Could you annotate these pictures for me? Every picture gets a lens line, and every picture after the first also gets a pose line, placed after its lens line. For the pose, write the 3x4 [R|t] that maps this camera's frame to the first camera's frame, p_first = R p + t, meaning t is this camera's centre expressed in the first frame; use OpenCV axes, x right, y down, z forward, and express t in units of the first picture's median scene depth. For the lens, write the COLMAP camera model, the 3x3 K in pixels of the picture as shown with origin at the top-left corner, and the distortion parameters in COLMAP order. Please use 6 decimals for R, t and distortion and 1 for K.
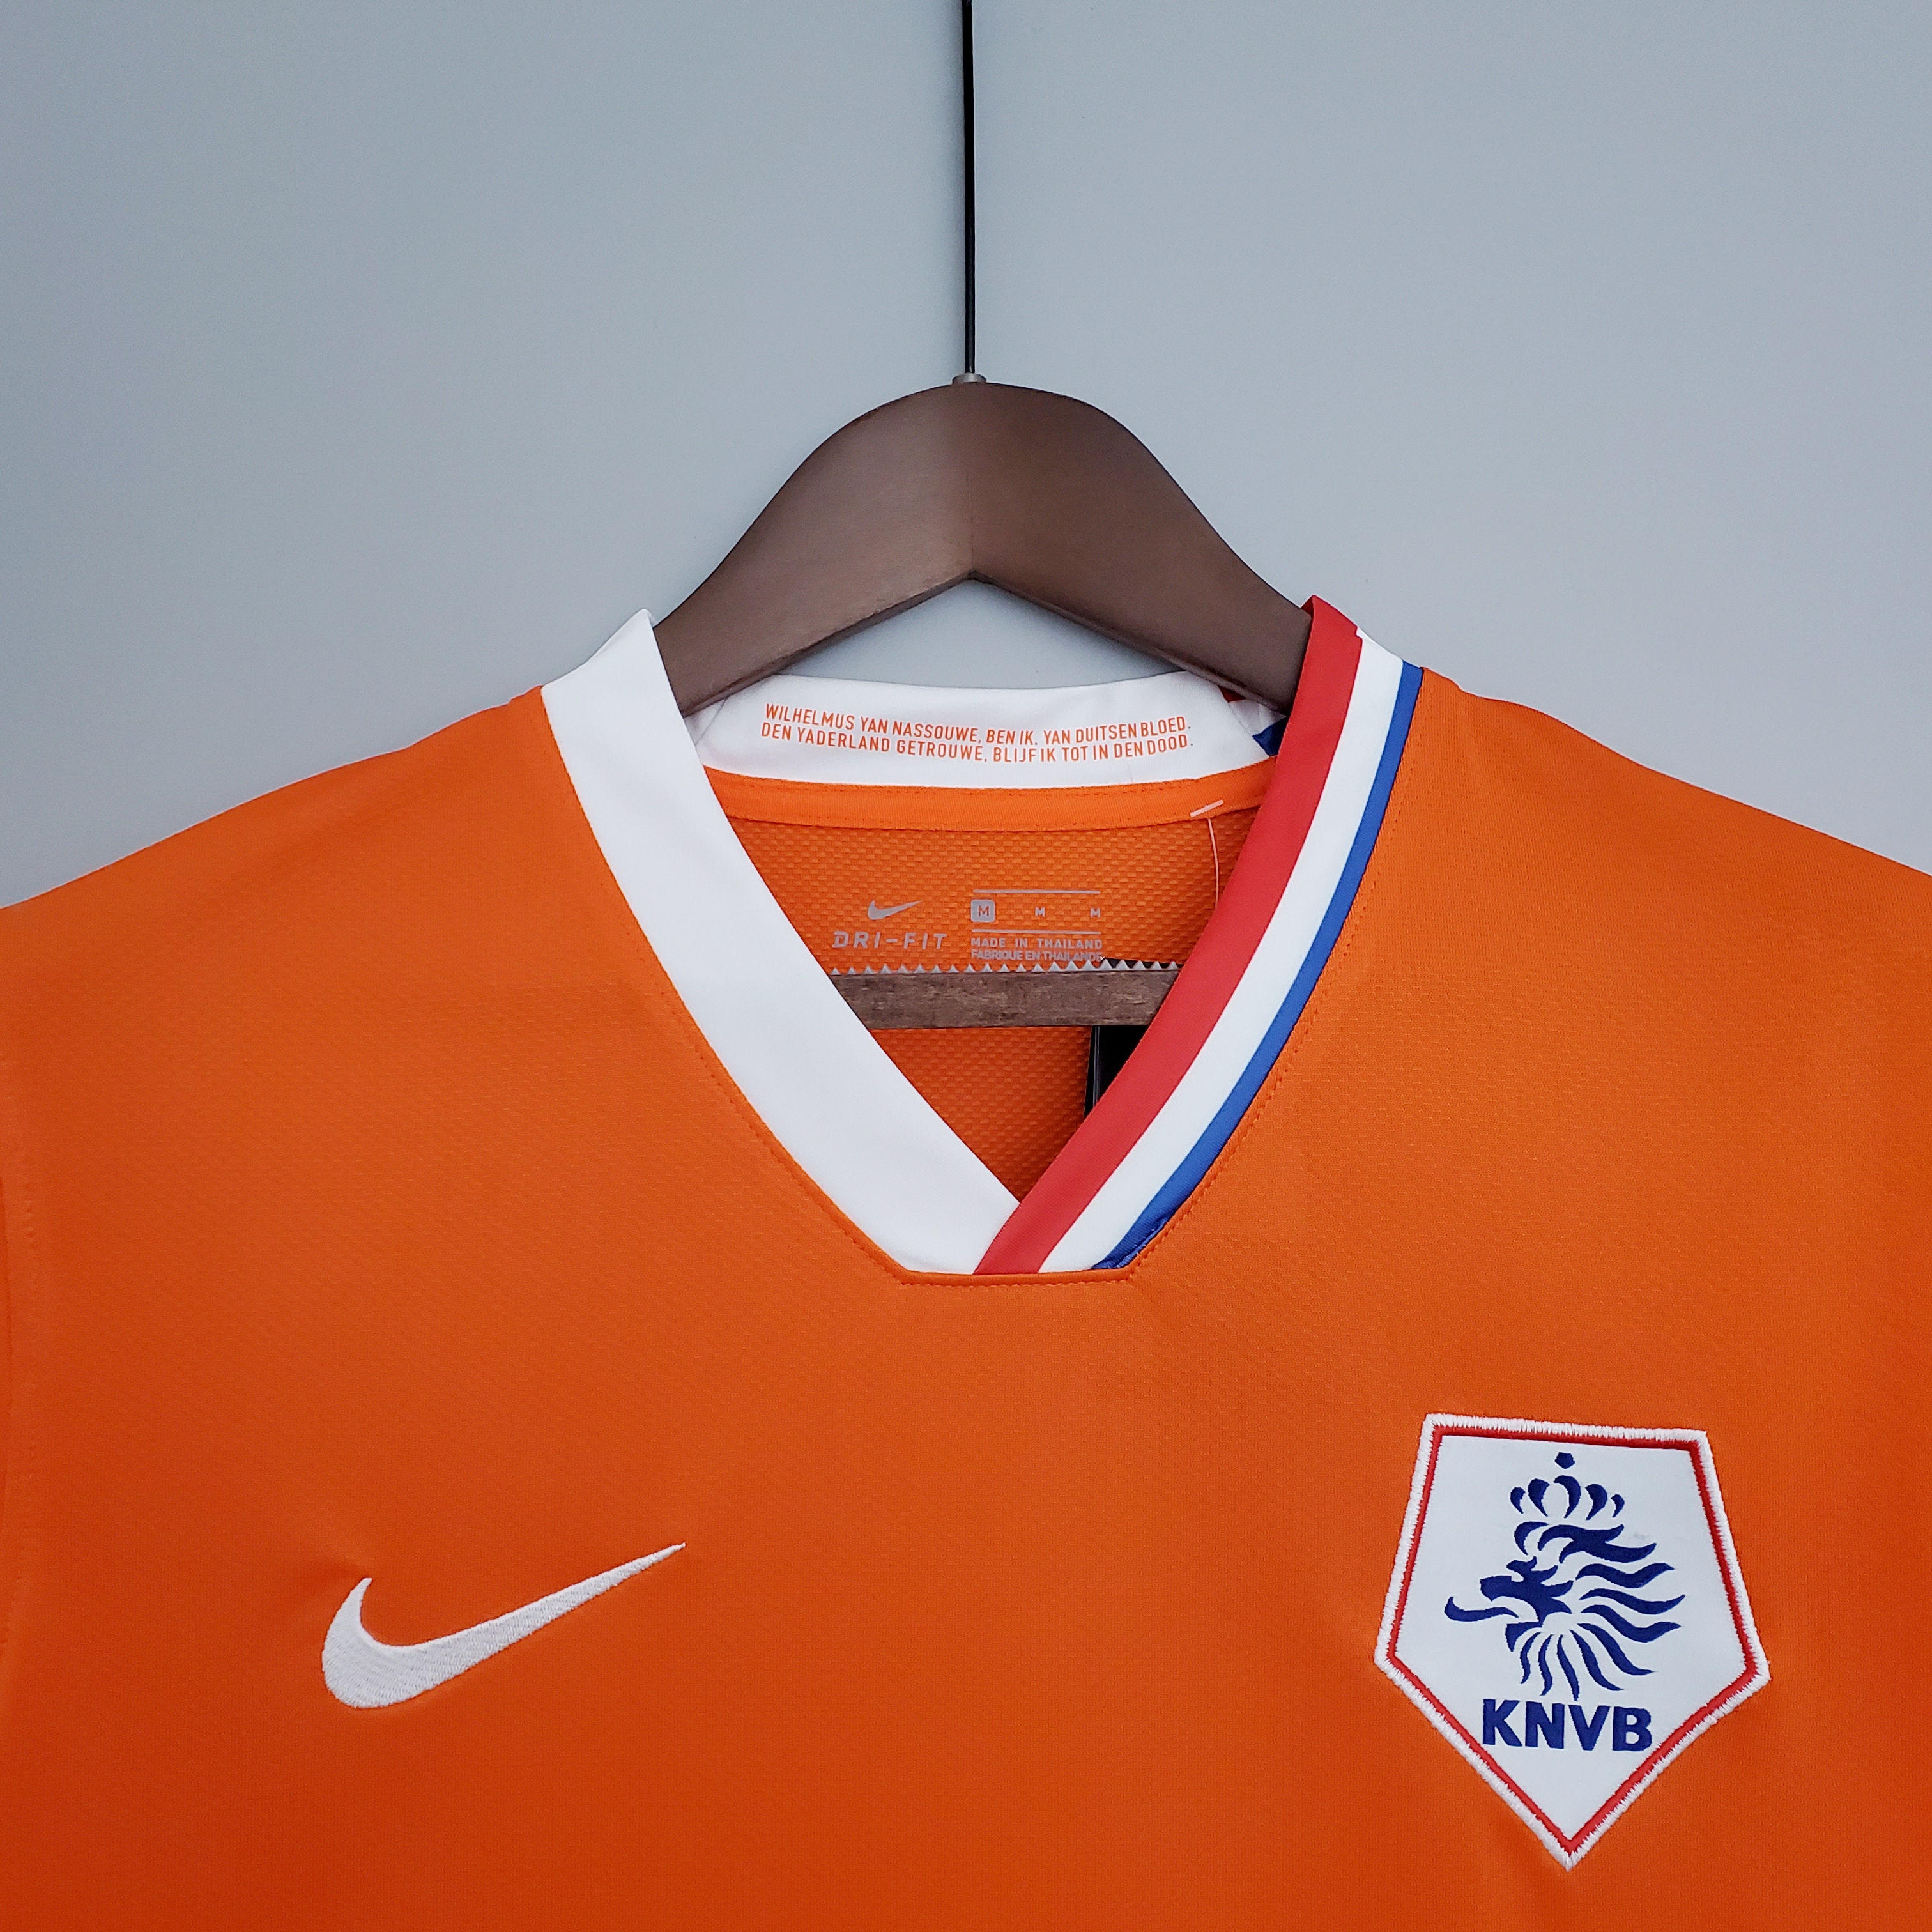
lens RADIAL K [[1955.9, 0, 966.0], [0, 1955.9, 966.0], [0, 0, 1]] dist [-0.012421, -0.013326]
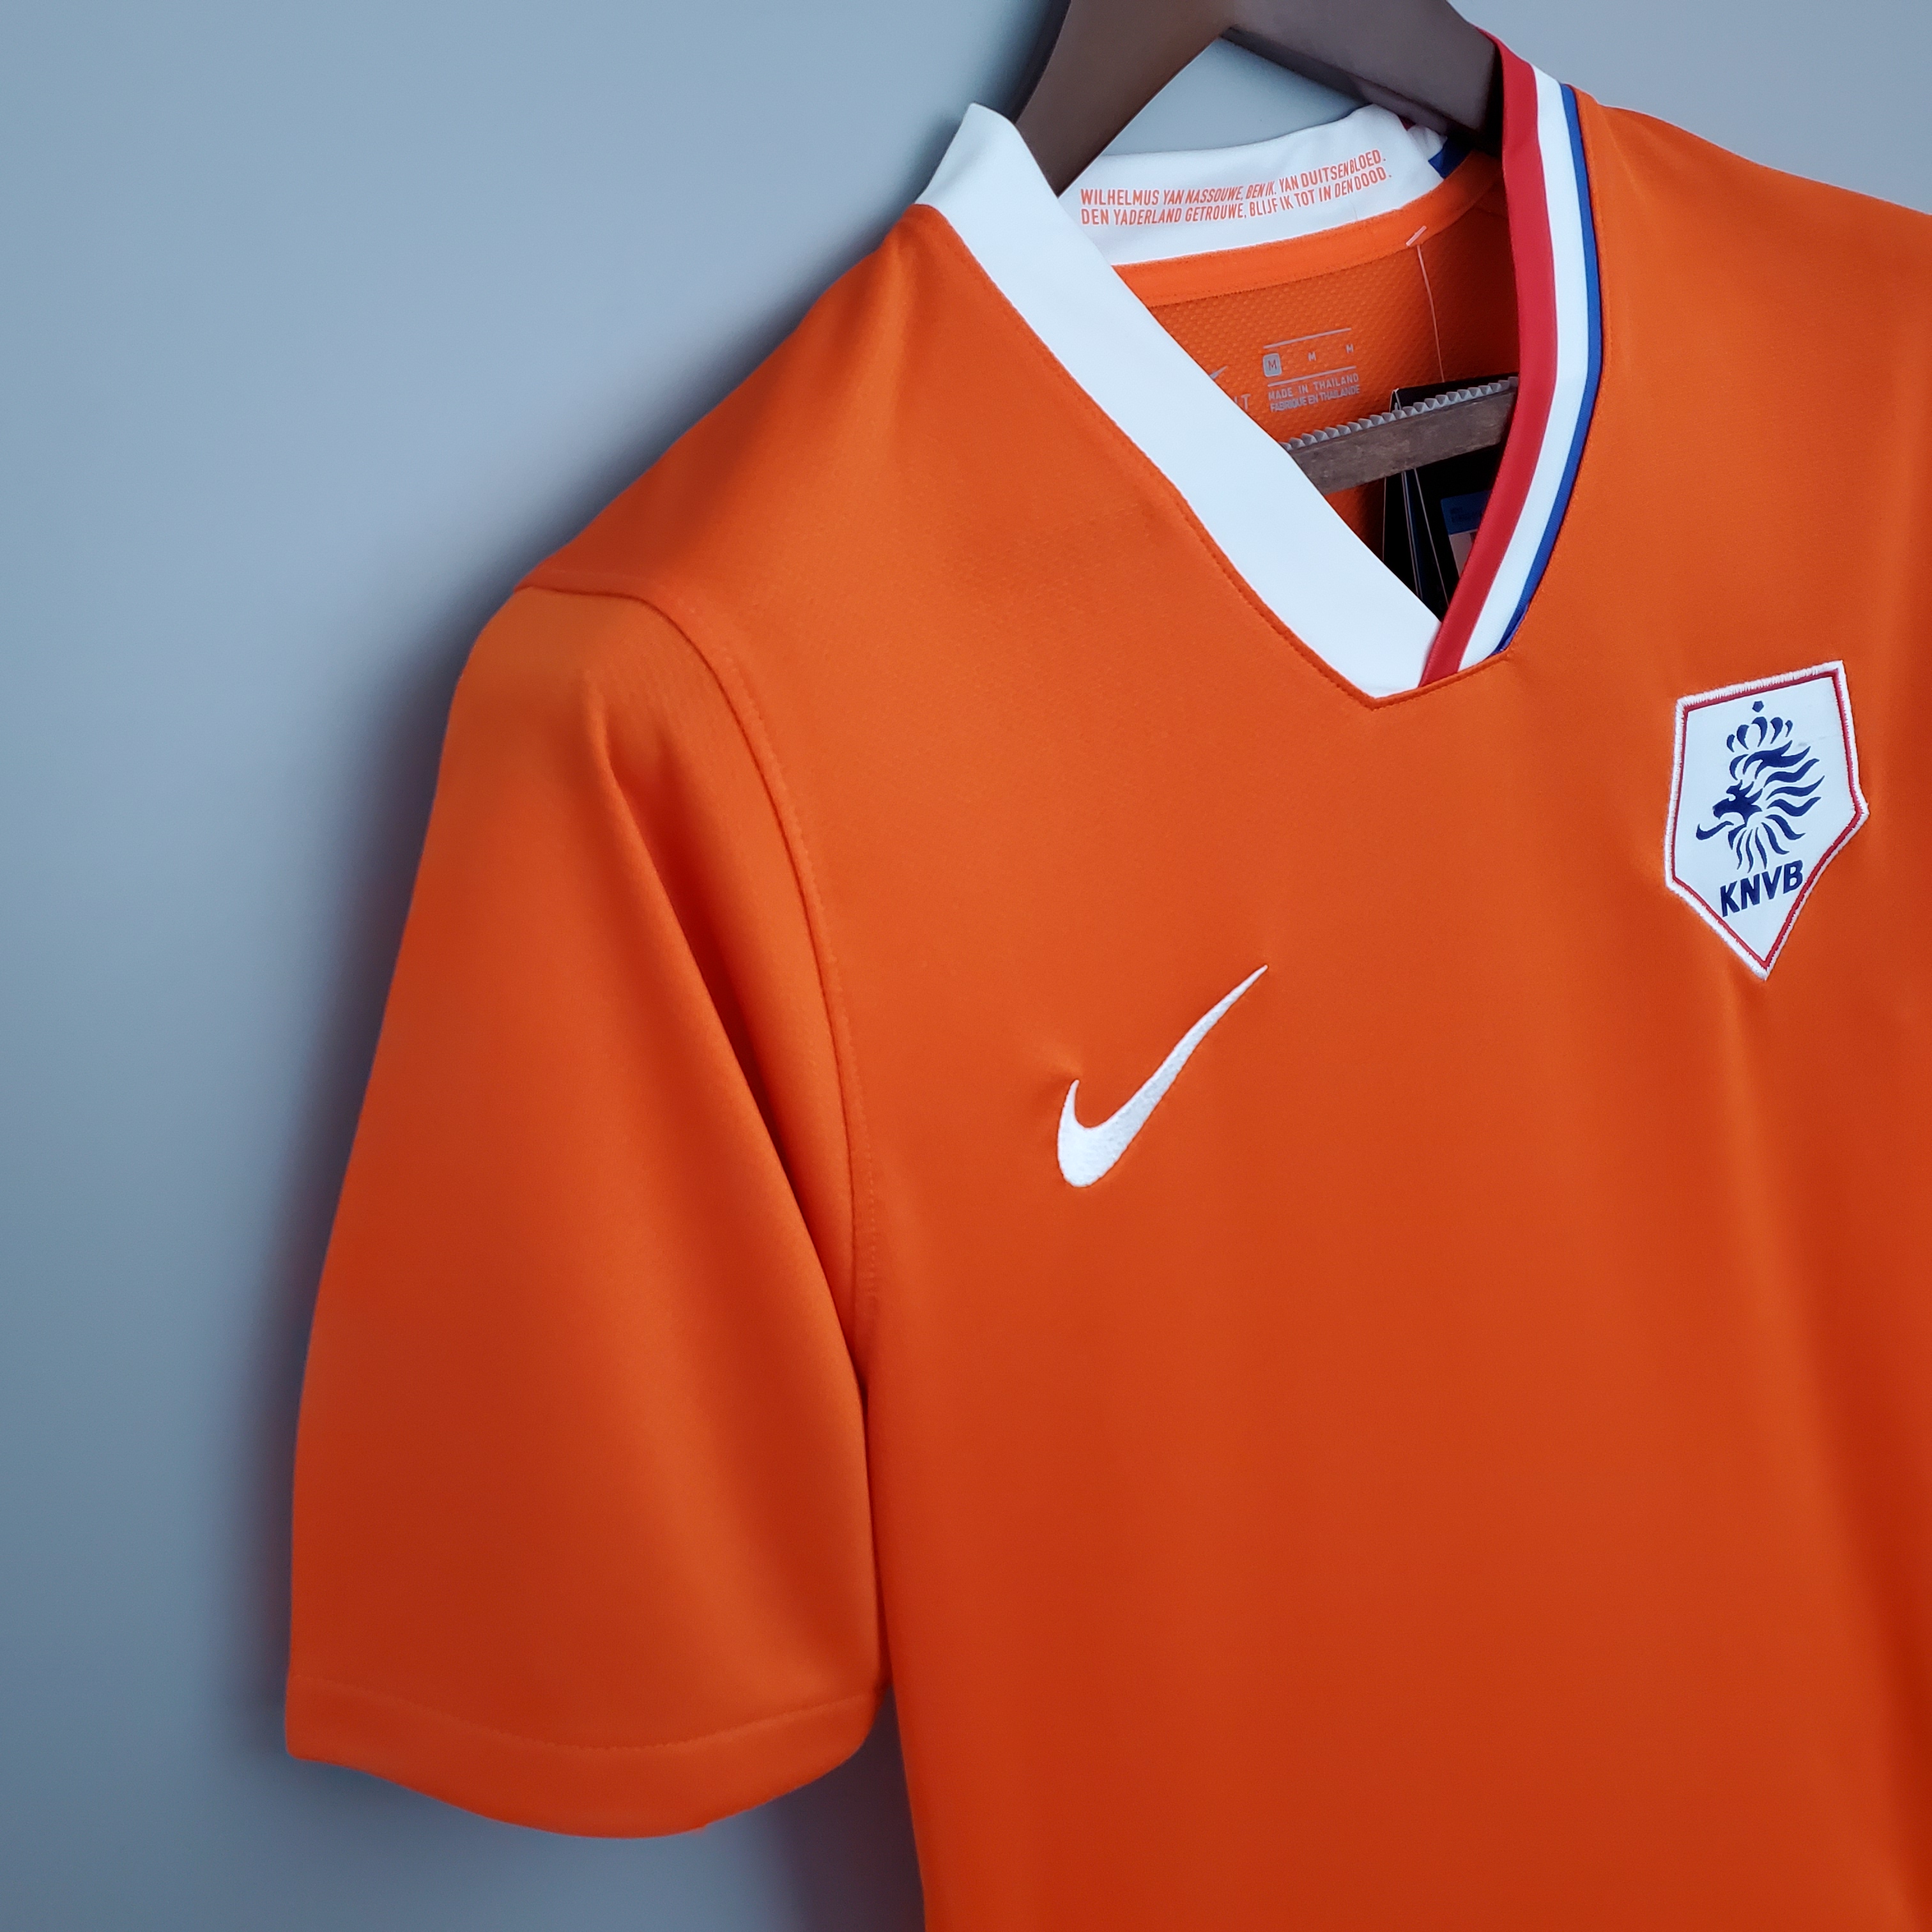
lens RADIAL K [[1963.6, 0, 966.0], [0, 1963.6, 966.0], [0, 0, 1]] dist [0.188267, -0.515695]
pose [[0.825986, -0.316511, 0.466441, -0.860292], [0.144832, 0.918862, 0.367038, -0.173693], [-0.544766, -0.235613, 0.804808, 0.130817]]
